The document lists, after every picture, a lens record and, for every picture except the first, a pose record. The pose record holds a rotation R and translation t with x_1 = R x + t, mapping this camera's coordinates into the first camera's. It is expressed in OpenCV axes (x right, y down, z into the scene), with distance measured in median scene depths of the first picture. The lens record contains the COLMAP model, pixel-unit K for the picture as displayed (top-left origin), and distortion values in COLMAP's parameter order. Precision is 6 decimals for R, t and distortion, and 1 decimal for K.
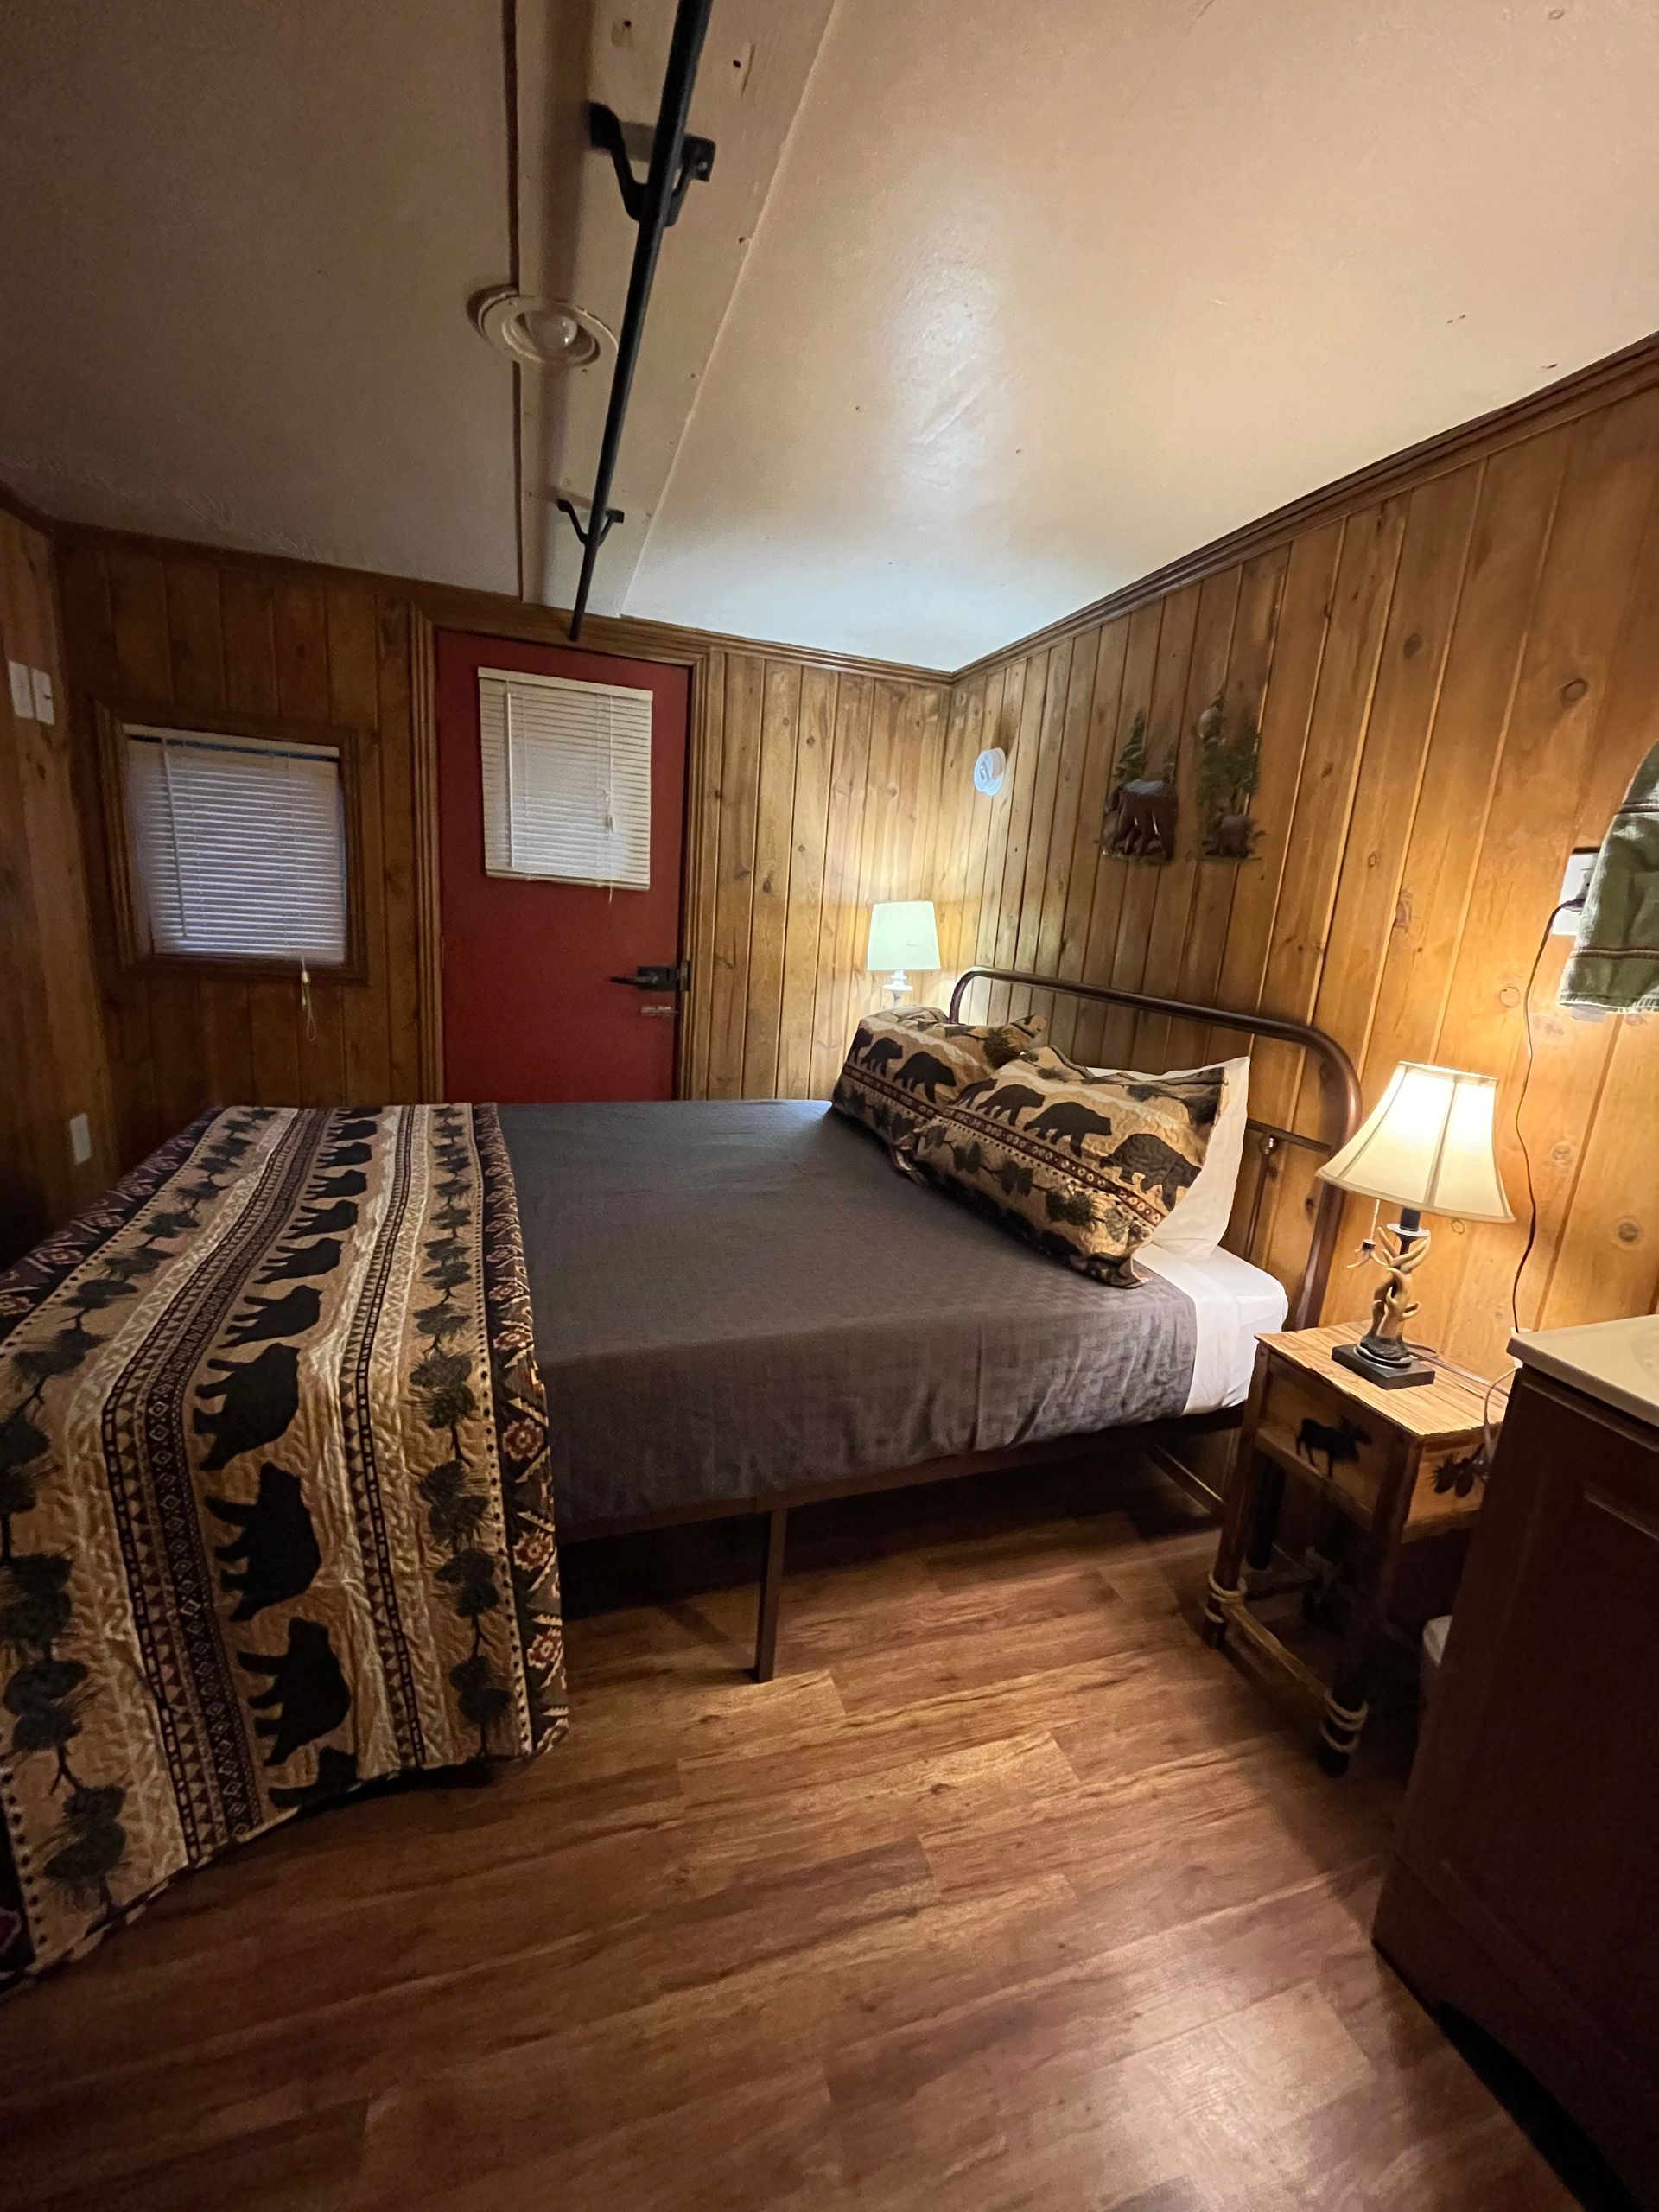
lens RADIAL K [[892.7, 0, 820.4], [0, 892.7, 1103.5], [0, 0, 1]] dist [-0.003669, -0.000221]
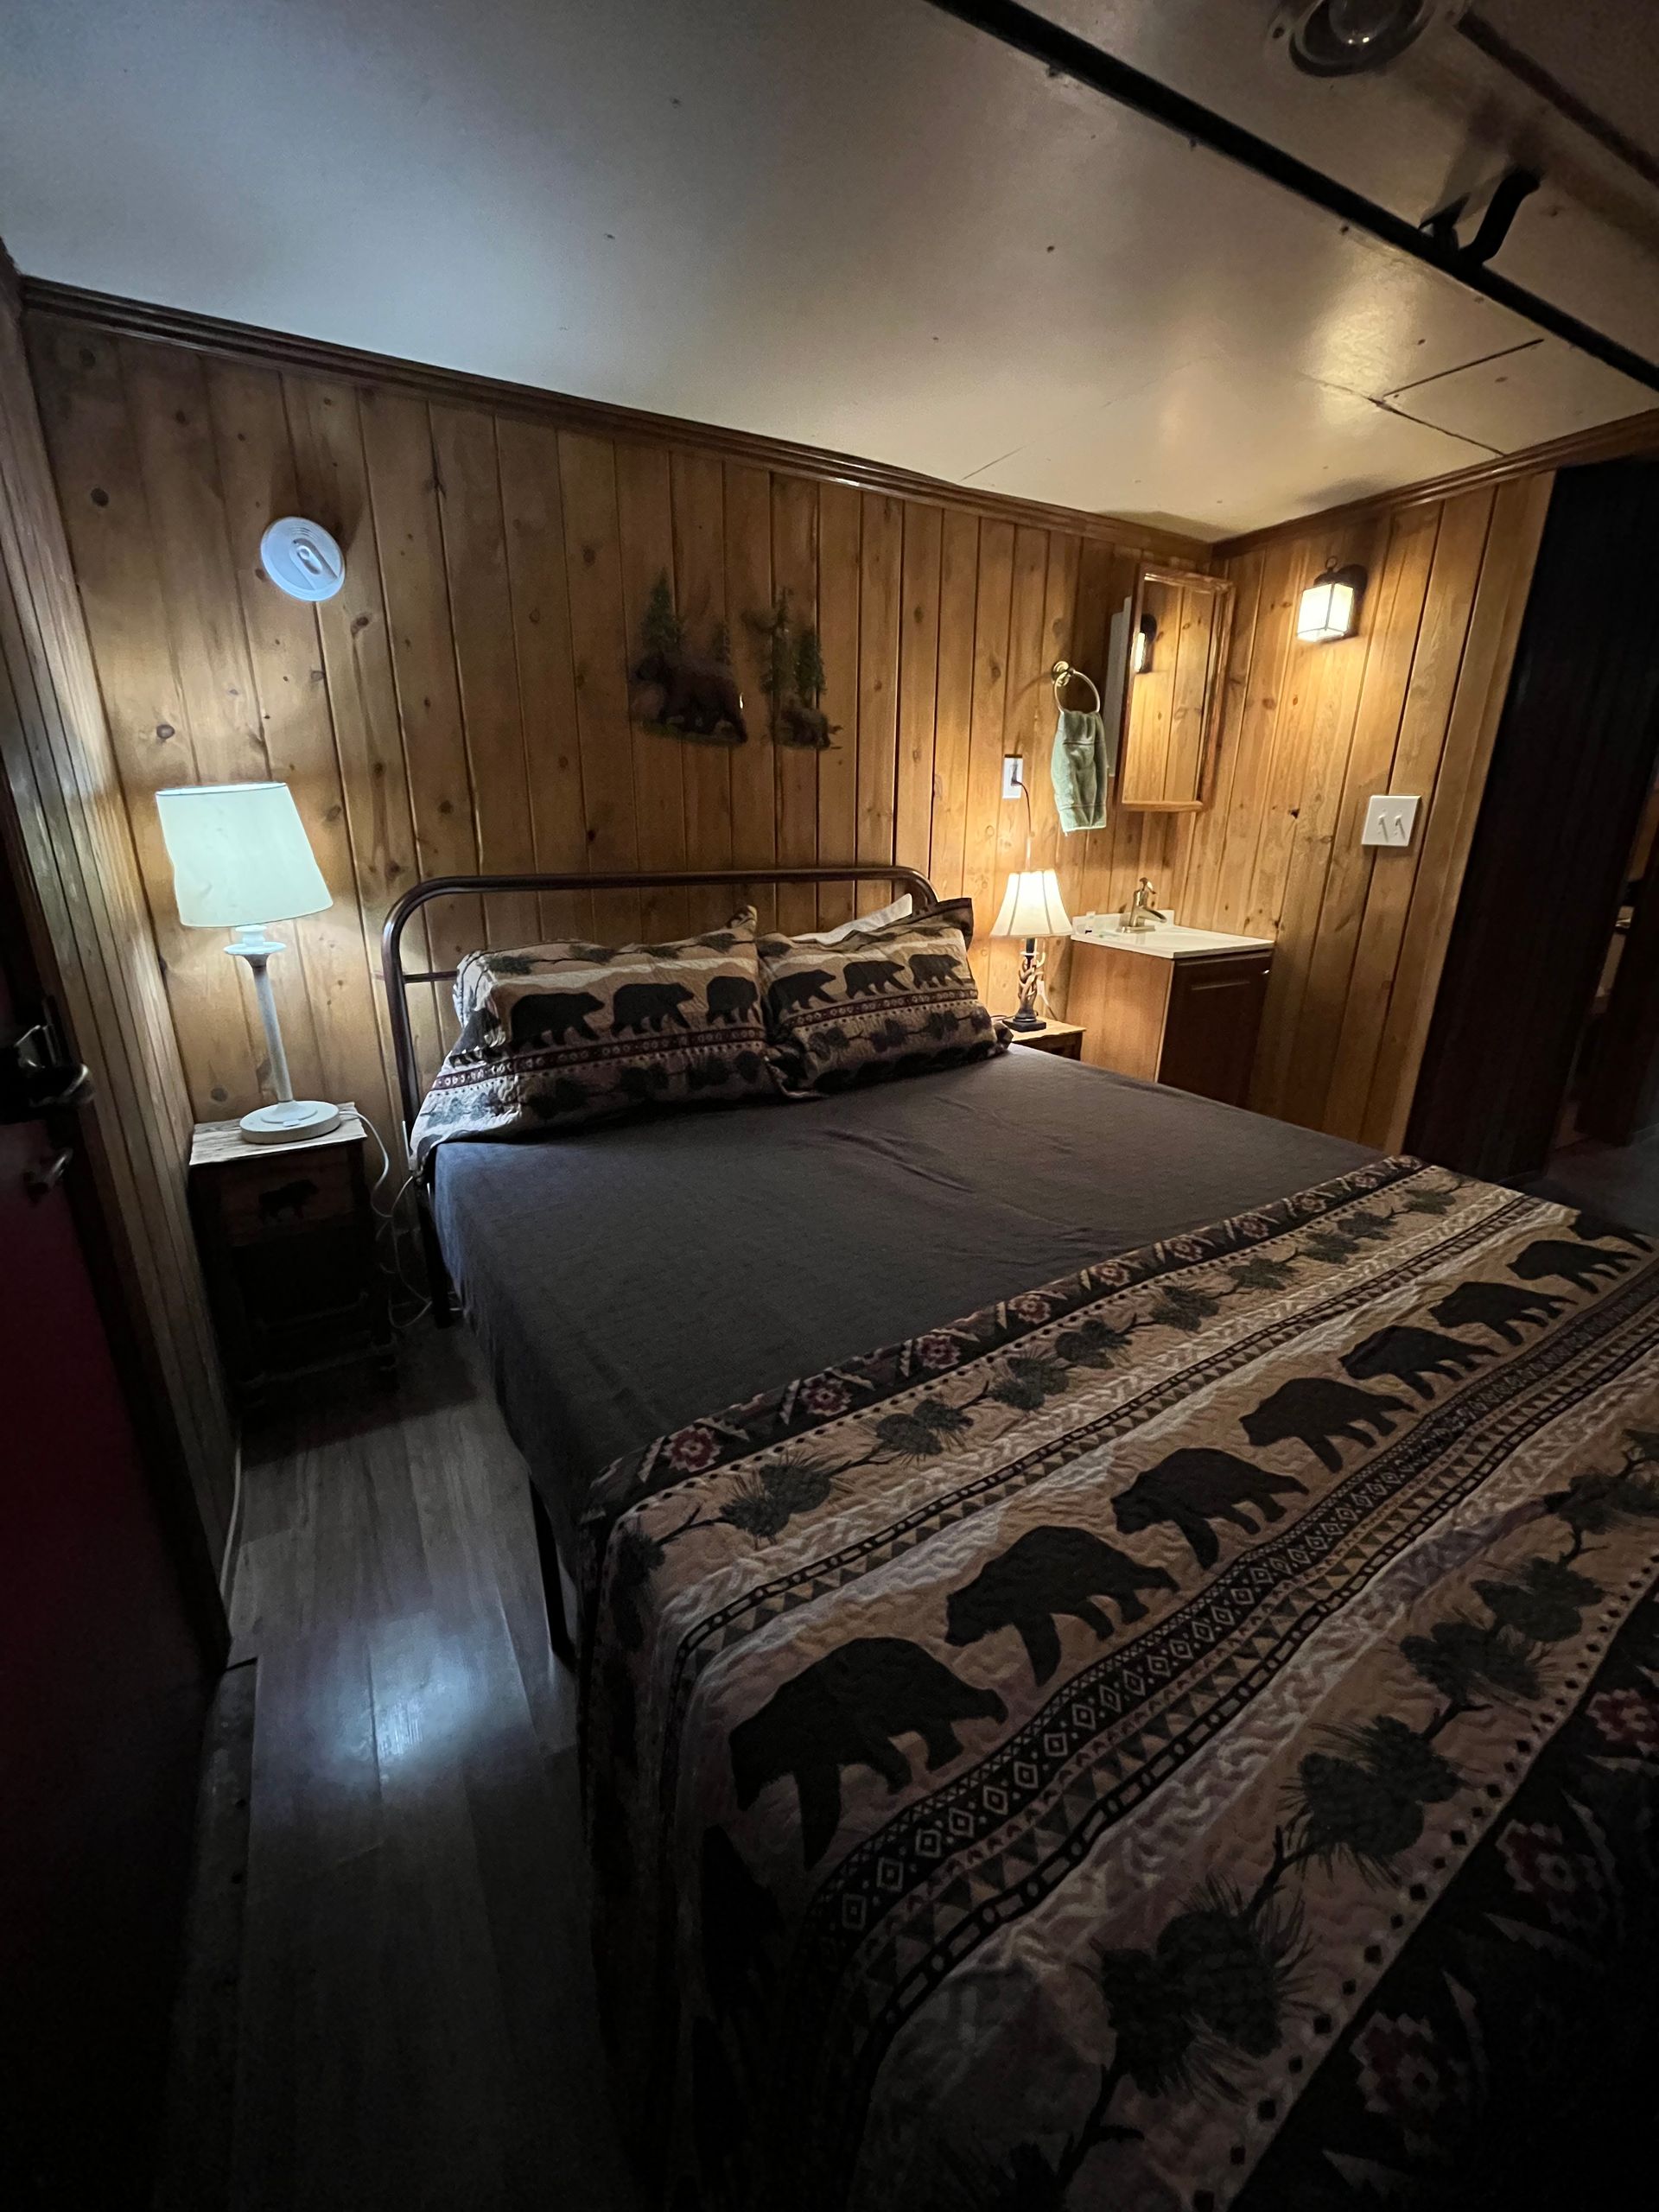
lens RADIAL K [[892.7, 0, 821.6], [0, 892.7, 1108.1], [0, 0, 1]] dist [-0.003669, -0.000221]
pose [[-0.194914, -0.373002, 0.907126, -0.947569], [0.198042, 0.890849, 0.408862, -0.363683], [-0.960618, 0.259342, -0.099769, 1.369727]]
